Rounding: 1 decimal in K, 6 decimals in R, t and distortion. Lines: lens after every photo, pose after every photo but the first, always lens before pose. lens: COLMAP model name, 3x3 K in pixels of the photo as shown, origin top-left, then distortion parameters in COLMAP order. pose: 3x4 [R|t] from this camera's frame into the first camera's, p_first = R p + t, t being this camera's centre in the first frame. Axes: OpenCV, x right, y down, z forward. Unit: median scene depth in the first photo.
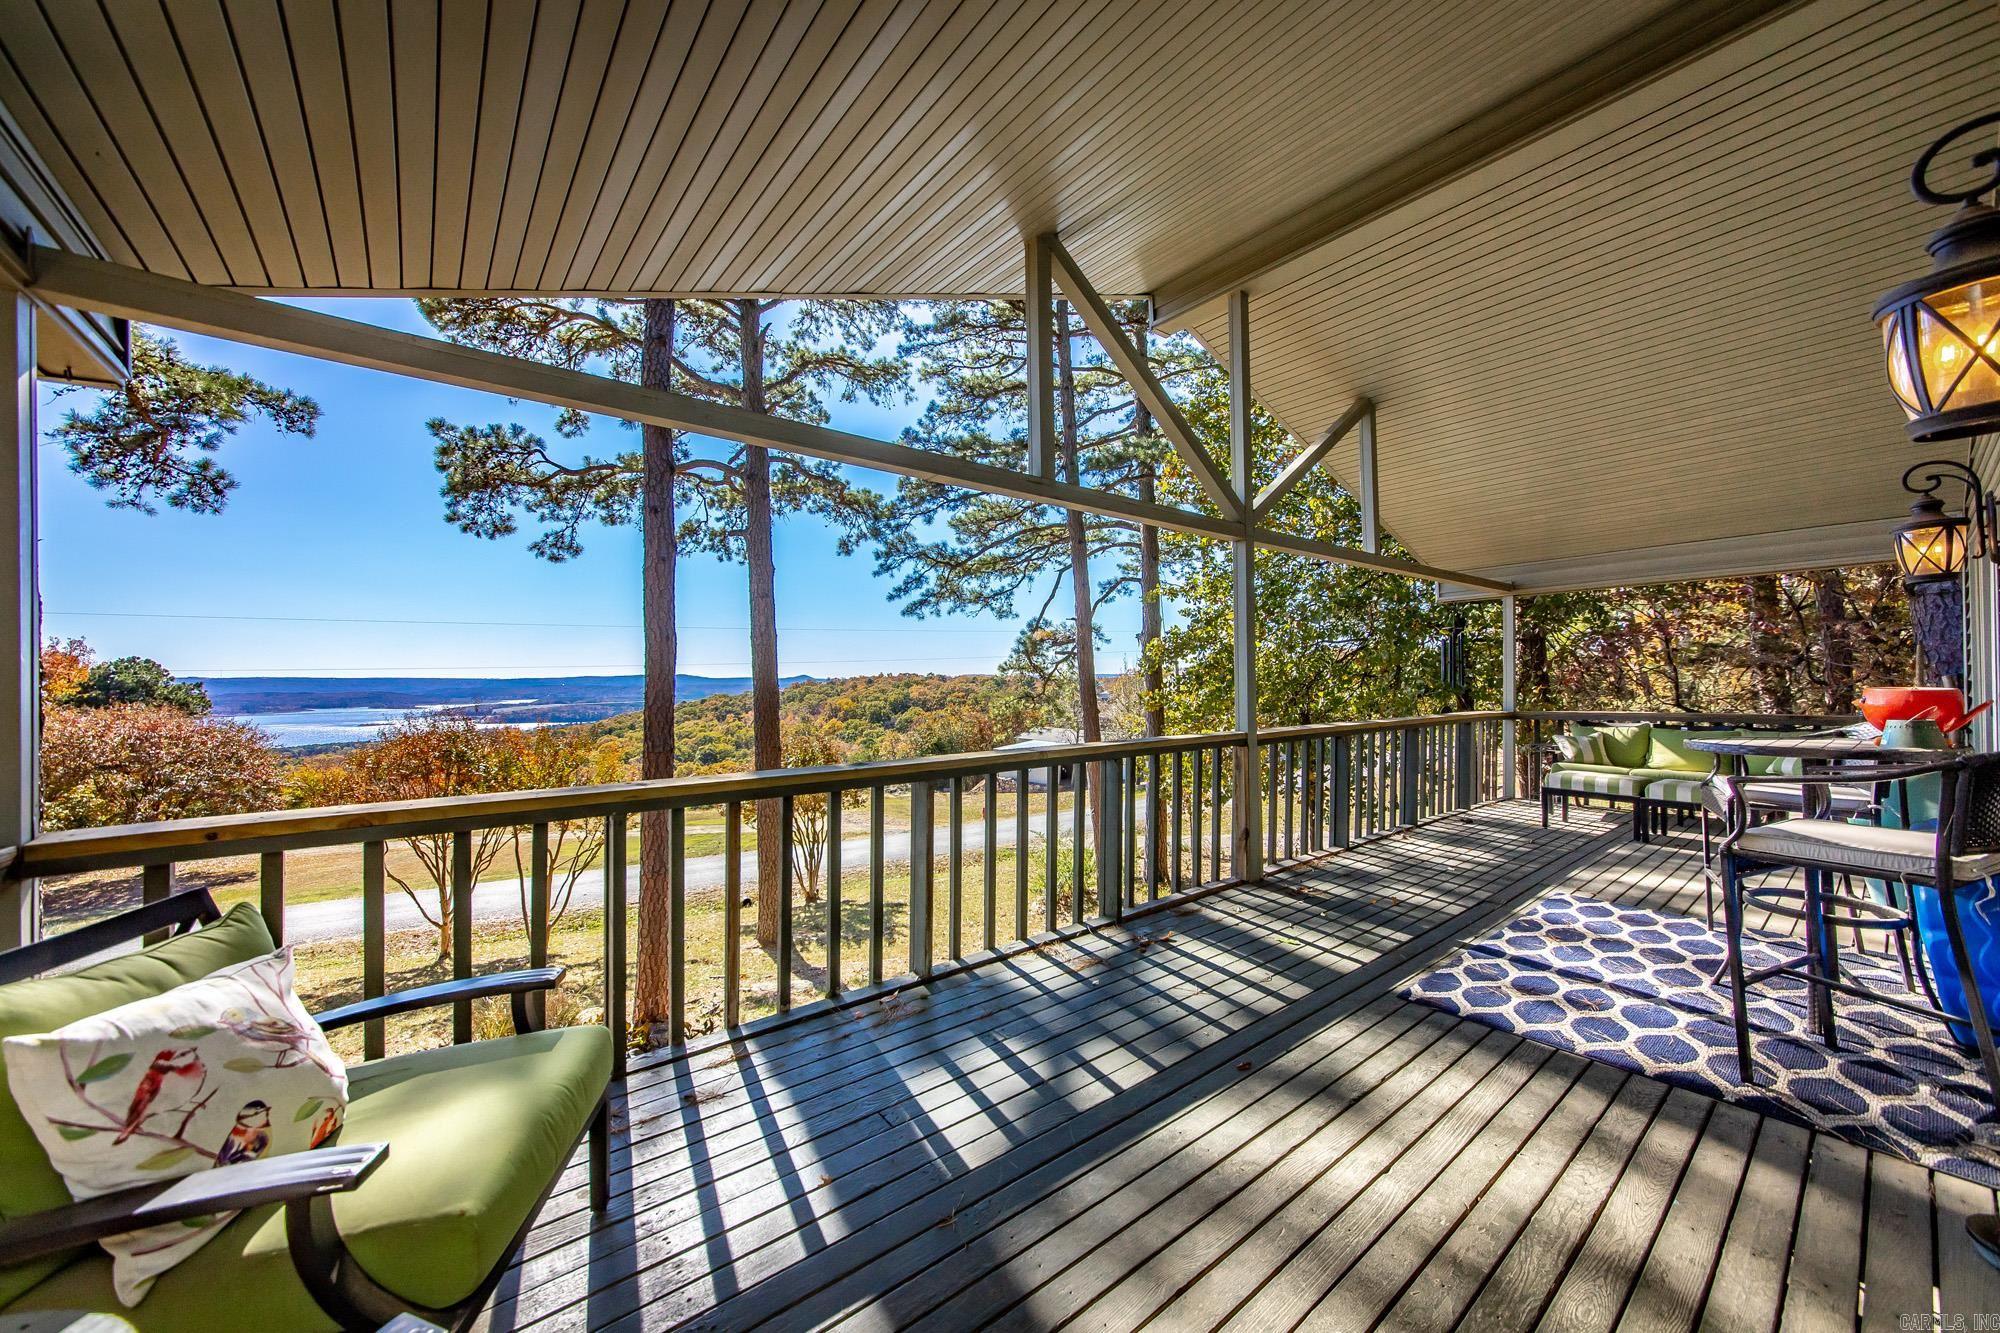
lens RADIAL K [[733.0, 0, 988.9], [0, 733.0, 683.7], [0, 0, 1]] dist [-0.008144, 0.000559]
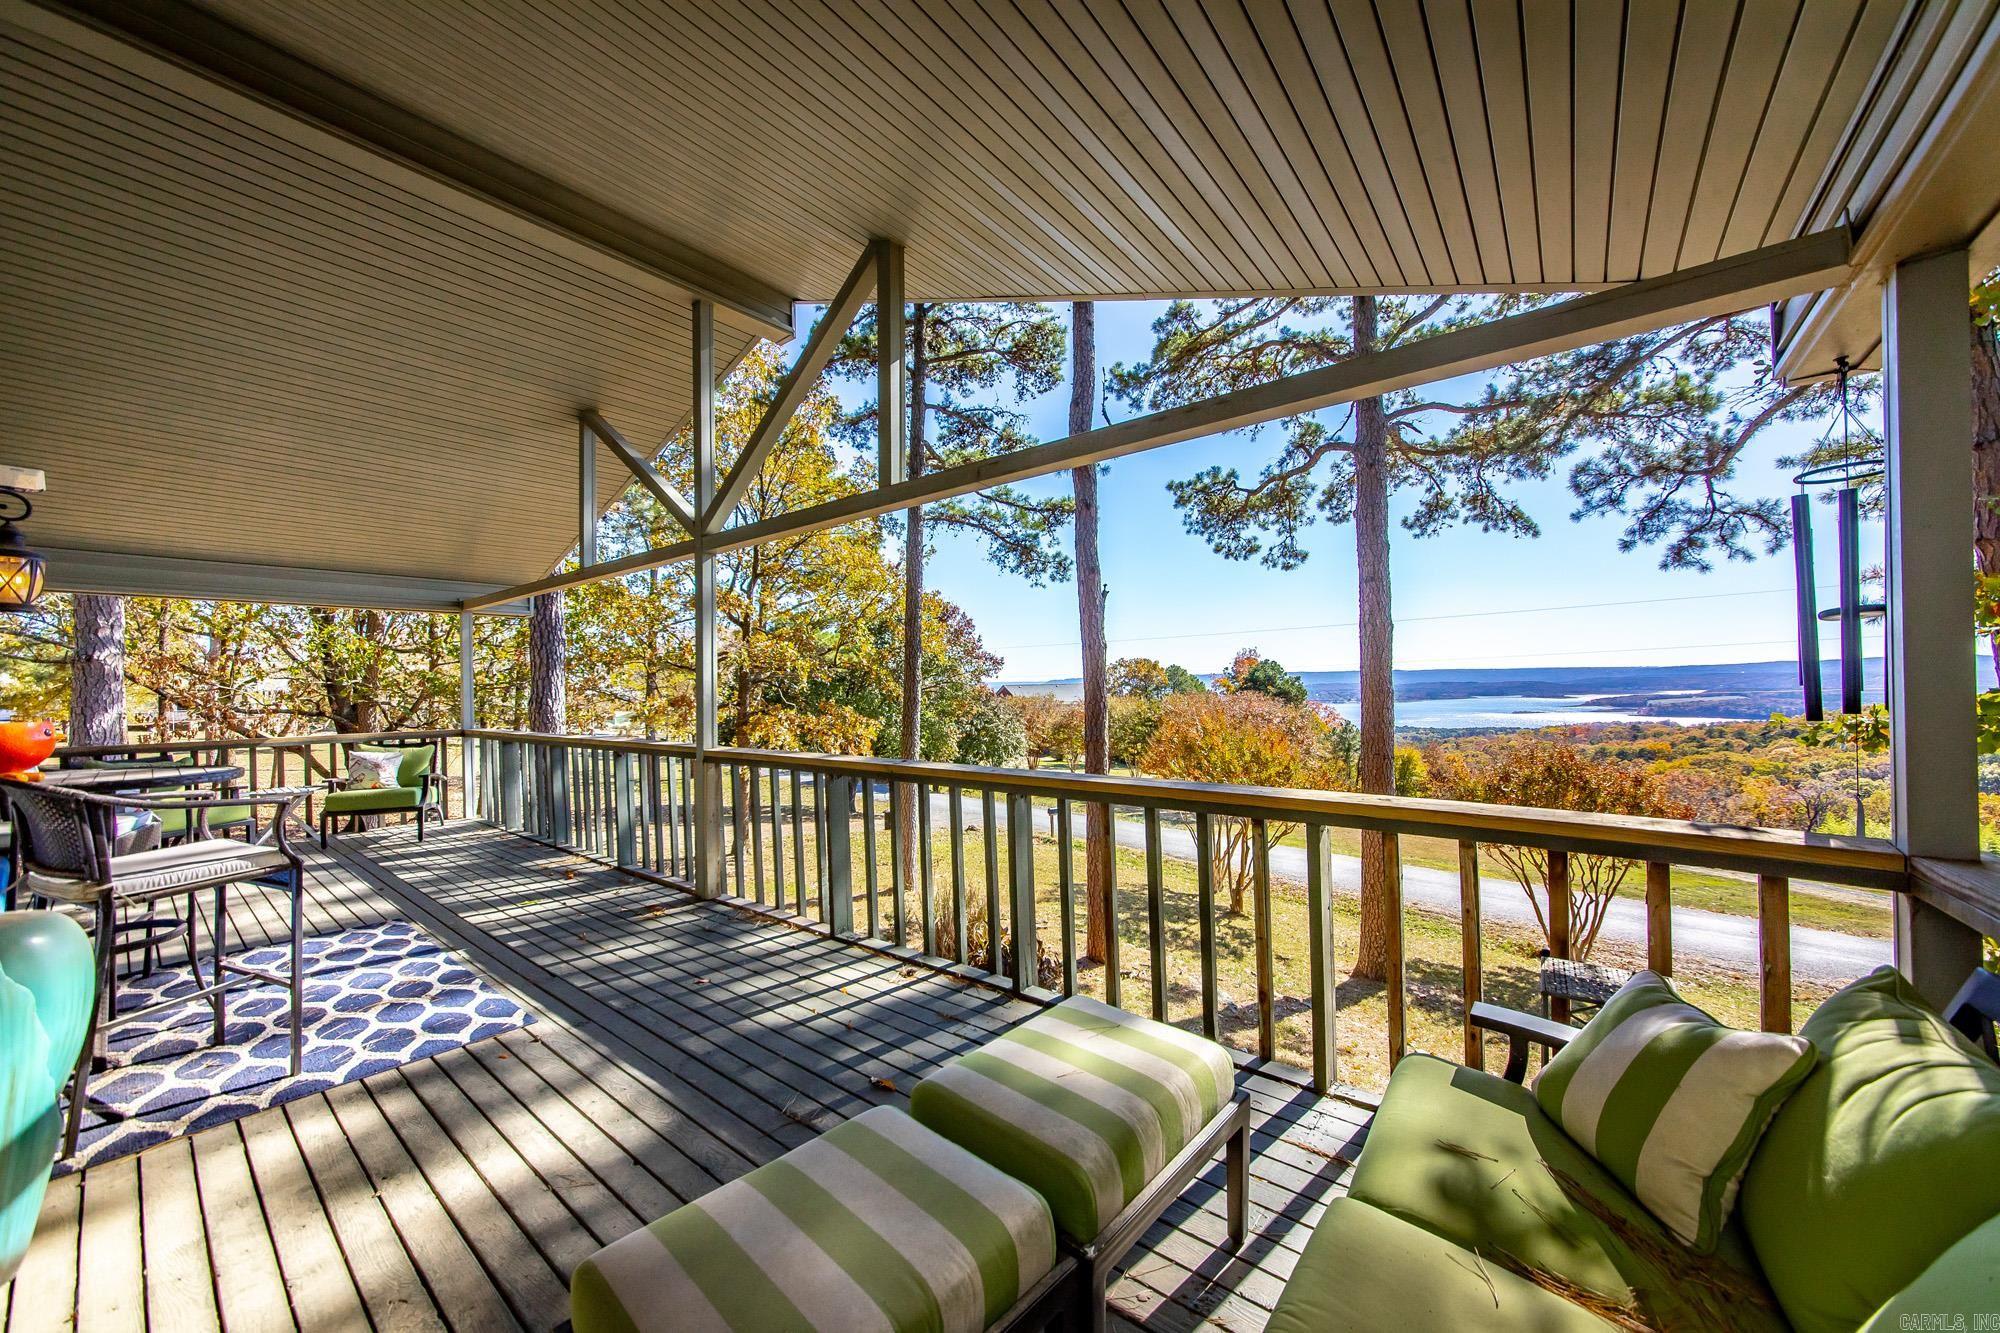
lens RADIAL K [[733.0, 0, 990.4], [0, 733.0, 680.5], [0, 0, 1]] dist [-0.008144, 0.000559]
pose [[0.215311, -0.003455, -0.976539, 1.553065], [0.013677, 0.999906, -0.000522, -0.021428], [0.976450, -0.013244, 0.215338, 1.286230]]
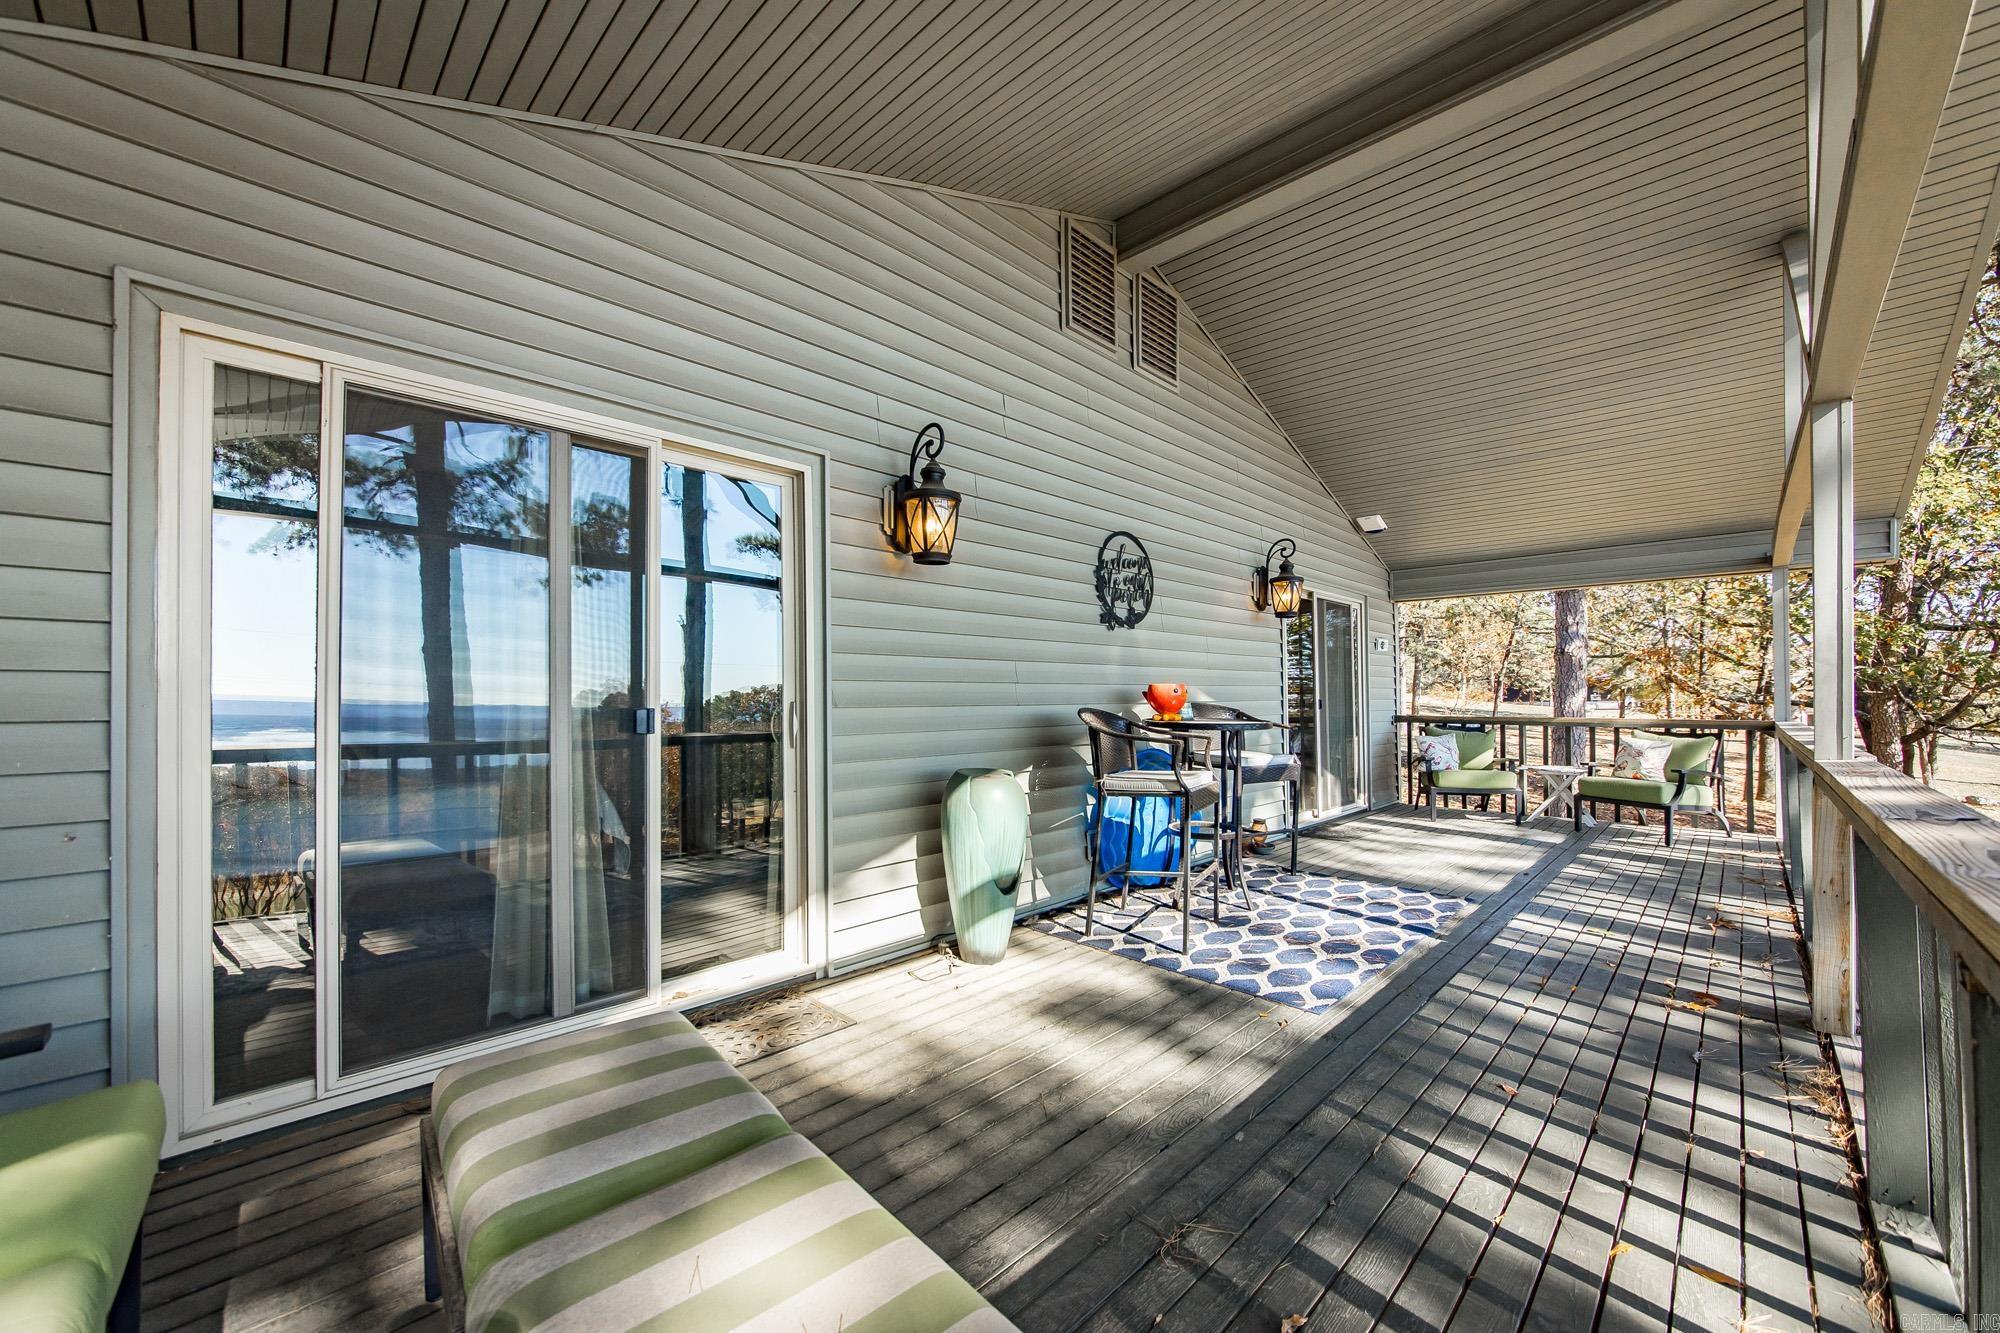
lens RADIAL K [[765.1, 0, 1005.6], [0, 765.1, 681.6], [0, 0, 1]] dist [-0.012002, 0.000077]
pose [[-0.991548, 0.004742, -0.129656, 1.140853], [0.006530, 0.999889, -0.013368, 0.015498], [0.129579, -0.014101, -0.991469, 1.629155]]
